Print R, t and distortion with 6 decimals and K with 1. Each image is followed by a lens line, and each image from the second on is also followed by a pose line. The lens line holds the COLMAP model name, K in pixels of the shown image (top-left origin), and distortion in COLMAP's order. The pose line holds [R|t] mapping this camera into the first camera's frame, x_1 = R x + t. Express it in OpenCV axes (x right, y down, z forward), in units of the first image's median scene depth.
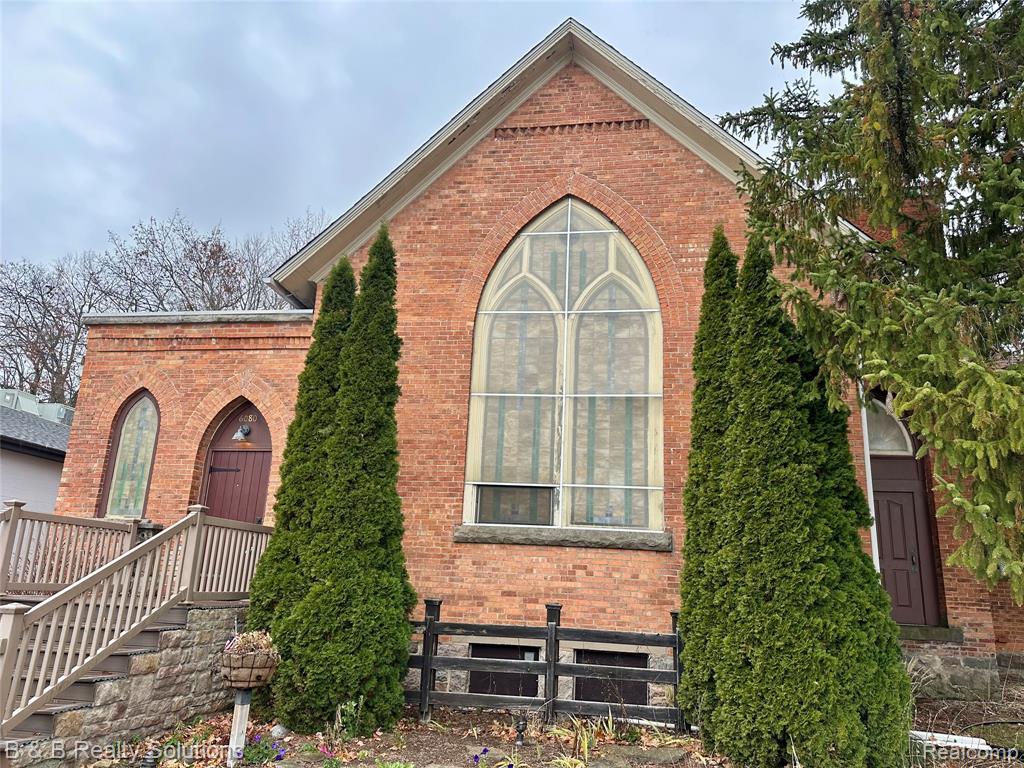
lens RADIAL K [[724.4, 0, 501.1], [0, 724.4, 387.7], [0, 0, 1]] dist [0.075407, -0.083290]
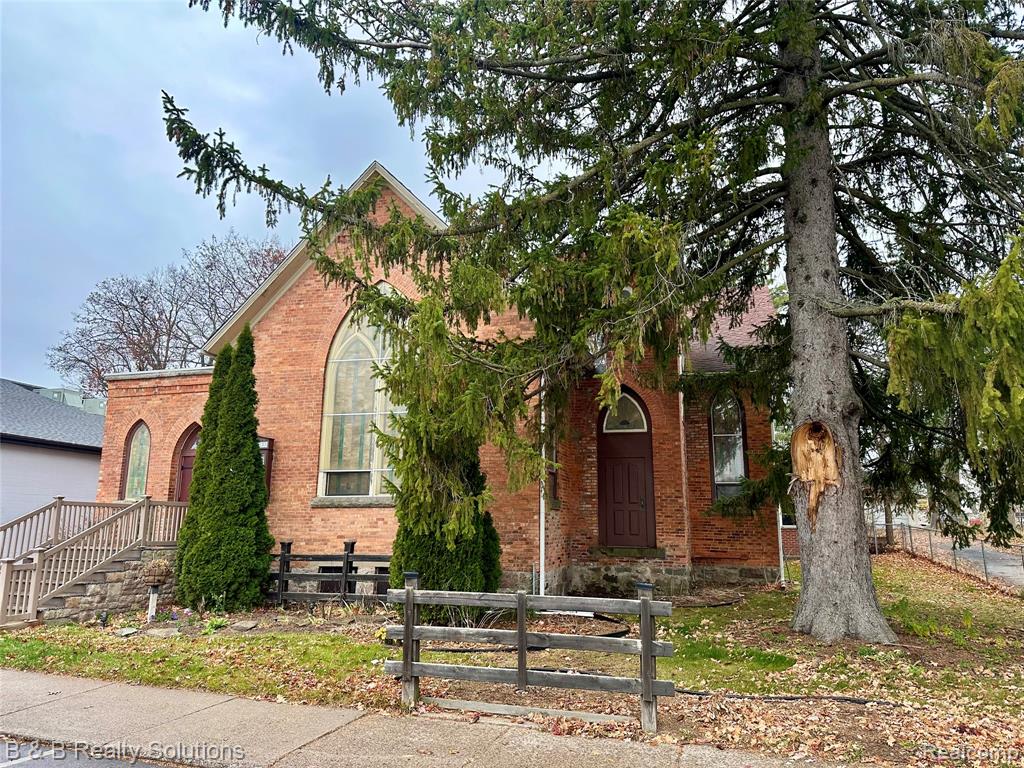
lens RADIAL K [[724.4, 0, 494.4], [0, 724.4, 392.3], [0, 0, 1]] dist [0.075407, -0.083290]
pose [[0.987557, -0.061937, -0.144551, 0.534381], [0.072087, 0.995208, 0.066061, -0.113075], [0.139767, -0.075660, 0.987290, -0.493193]]
